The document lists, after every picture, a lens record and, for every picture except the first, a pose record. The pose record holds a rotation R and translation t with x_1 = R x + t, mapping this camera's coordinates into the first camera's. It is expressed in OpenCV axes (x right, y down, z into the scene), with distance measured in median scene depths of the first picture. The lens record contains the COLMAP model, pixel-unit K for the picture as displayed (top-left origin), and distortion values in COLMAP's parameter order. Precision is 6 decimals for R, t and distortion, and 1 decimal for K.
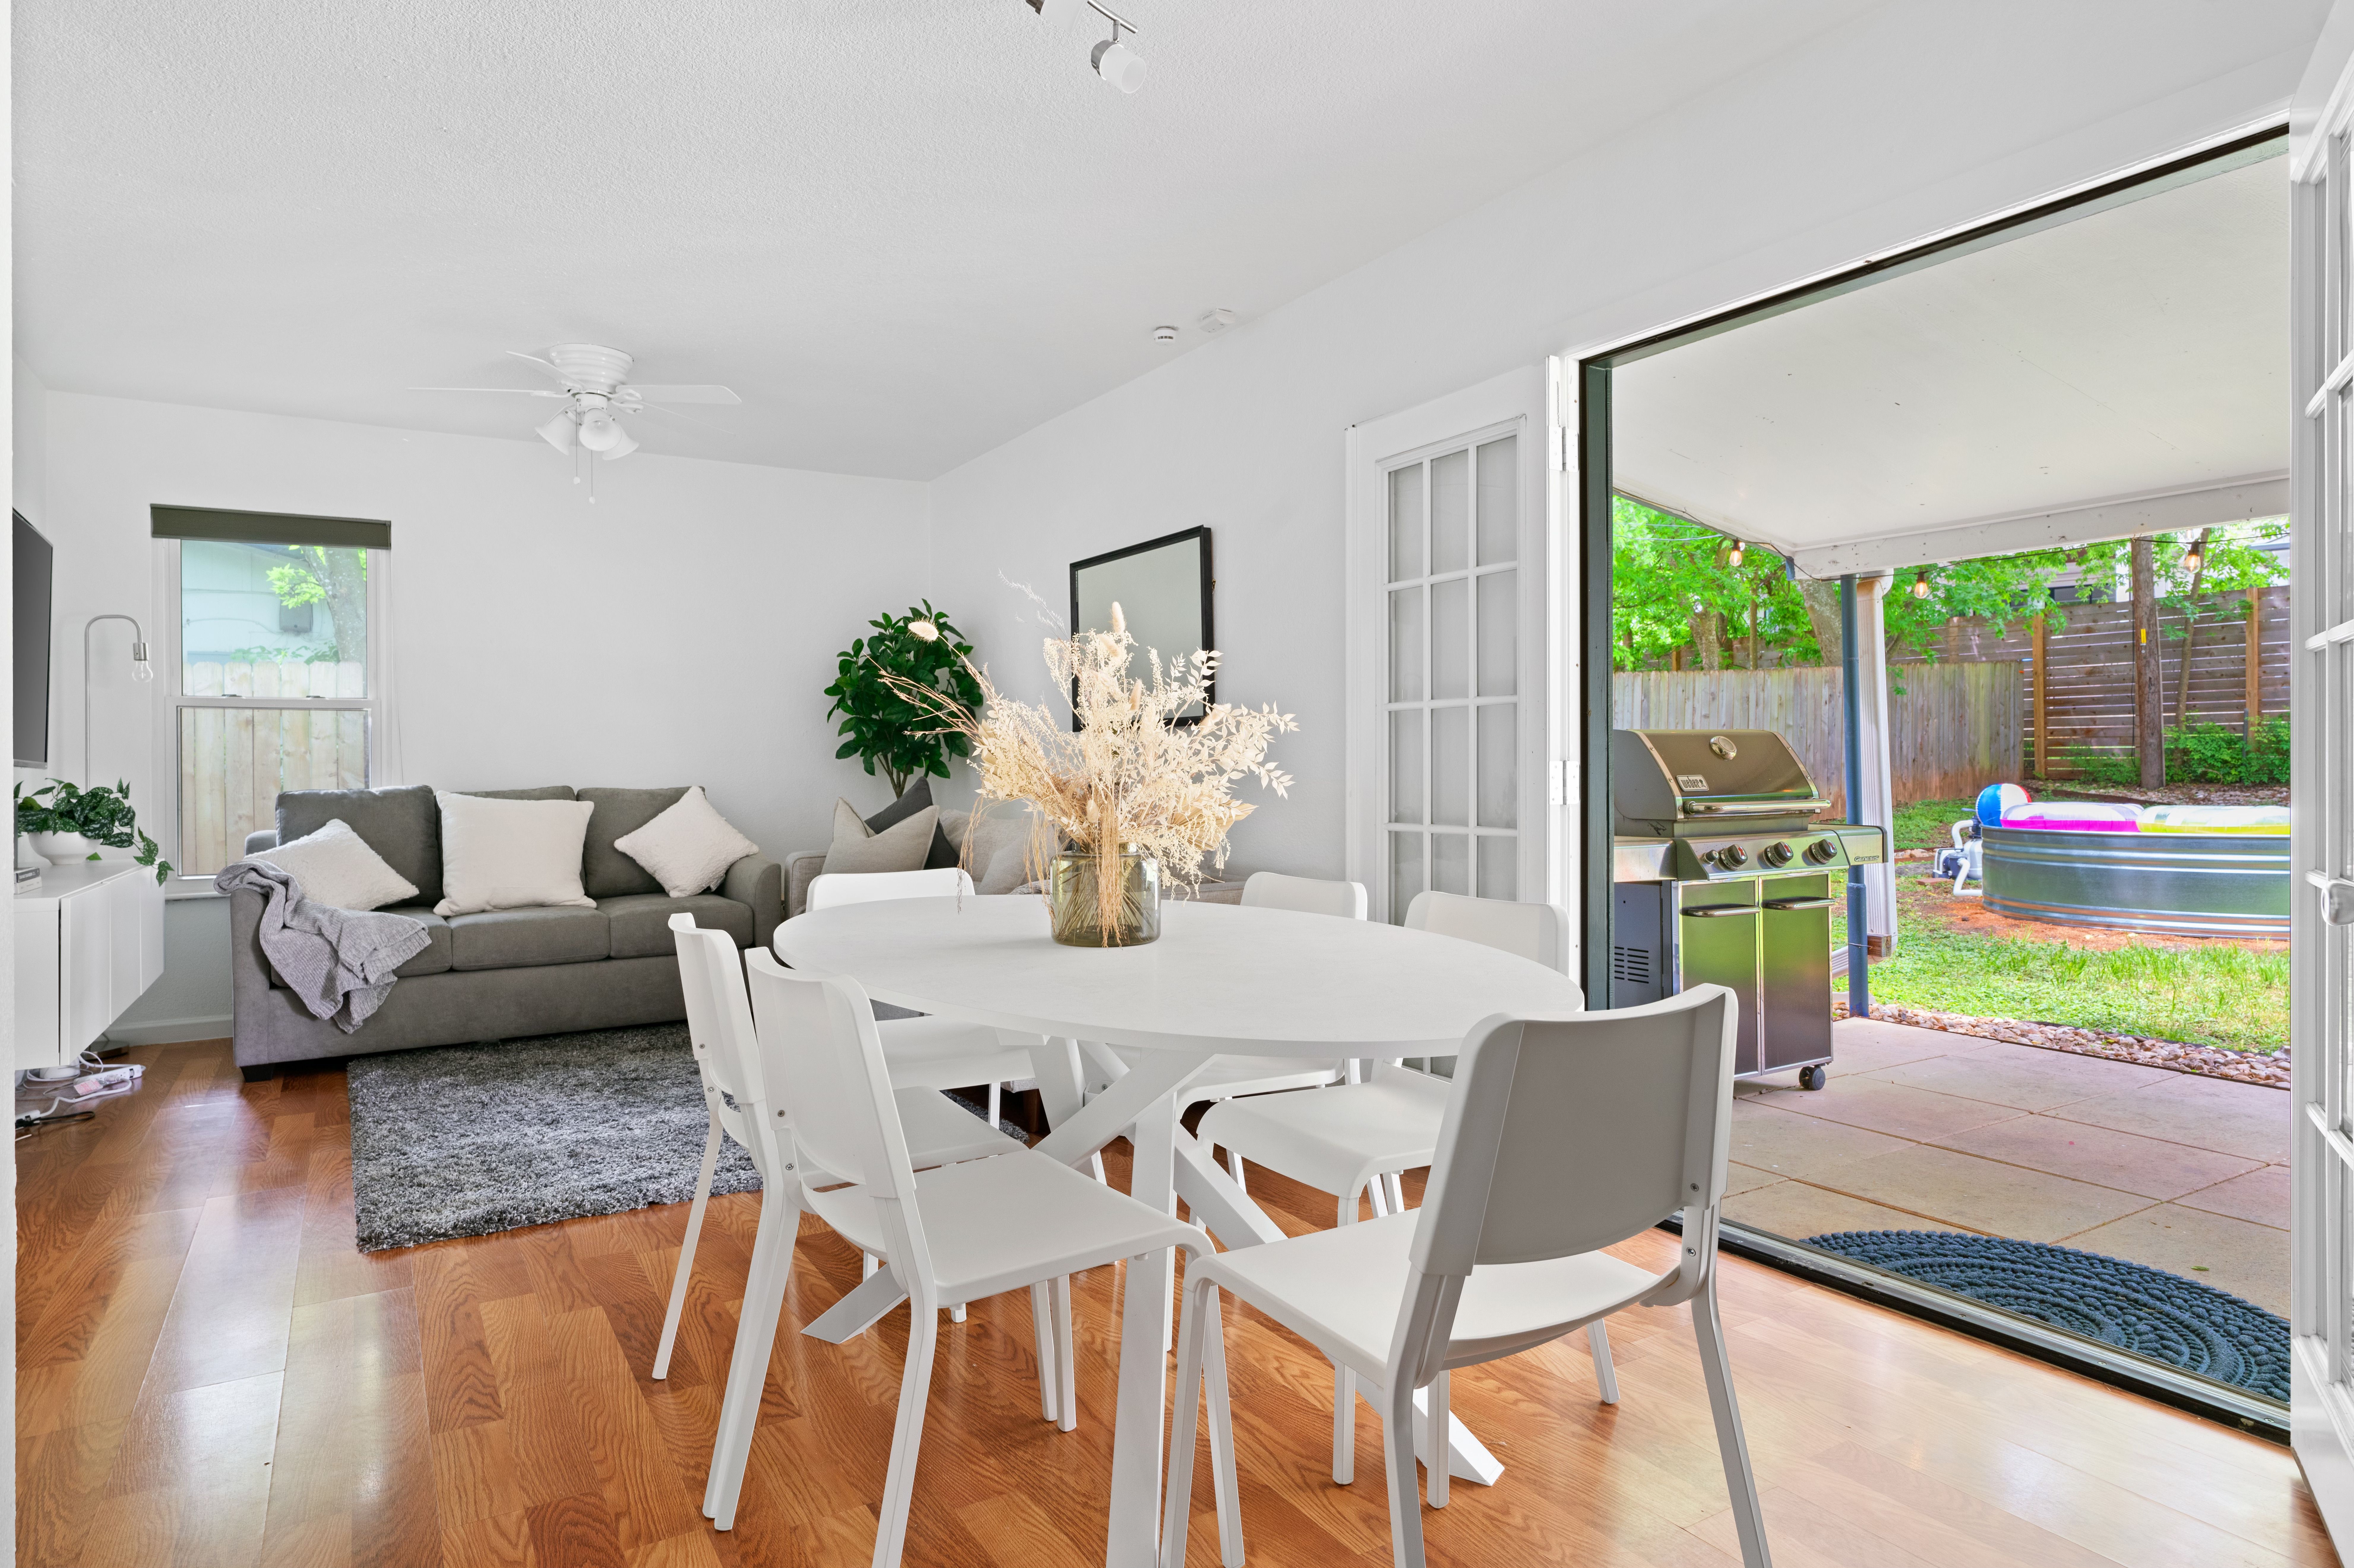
lens RADIAL K [[1359.4, 0, 1179.1], [0, 1359.4, 761.6], [0, 0, 1]] dist [0.002235, 0.001085]
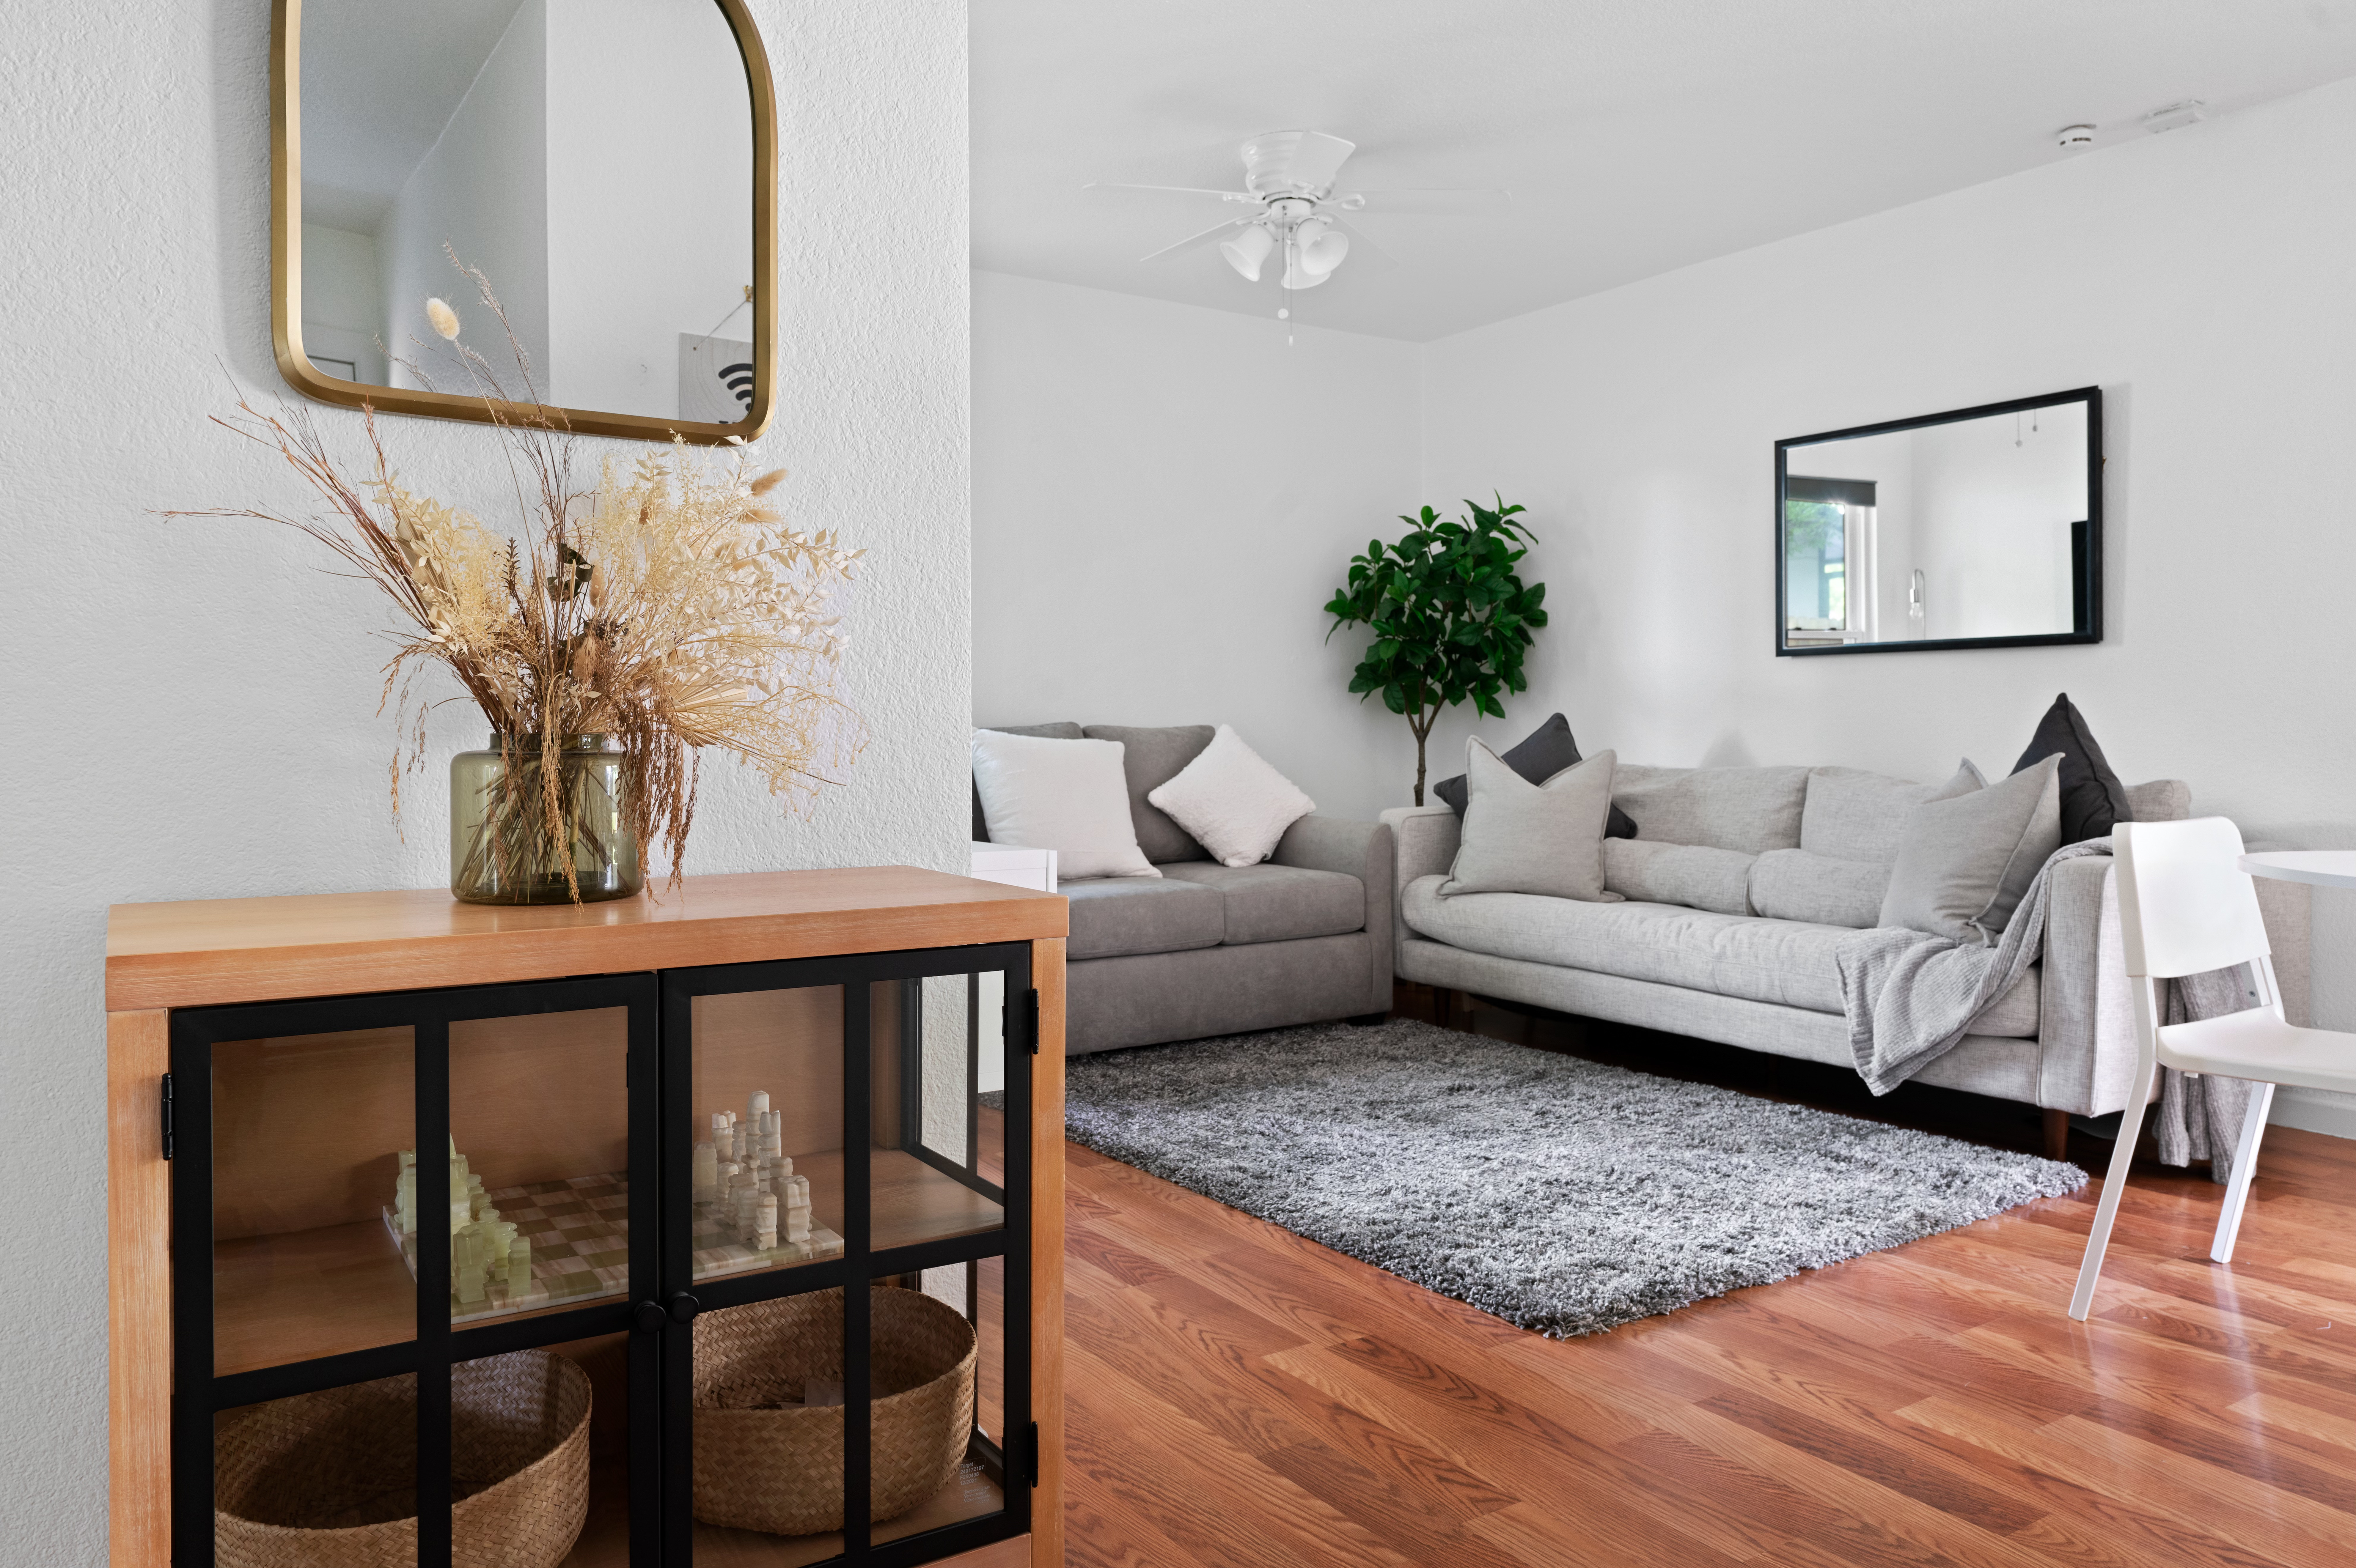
lens RADIAL K [[1630.7, 0, 1197.0], [0, 1630.7, 722.6], [0, 0, 1]] dist [0.011779, 0.006410]
pose [[0.998724, 0.007142, 0.049992, -0.508928], [-0.007144, 0.999974, -0.000147, 0.021166], [-0.049992, -0.000211, 0.998750, 0.088201]]
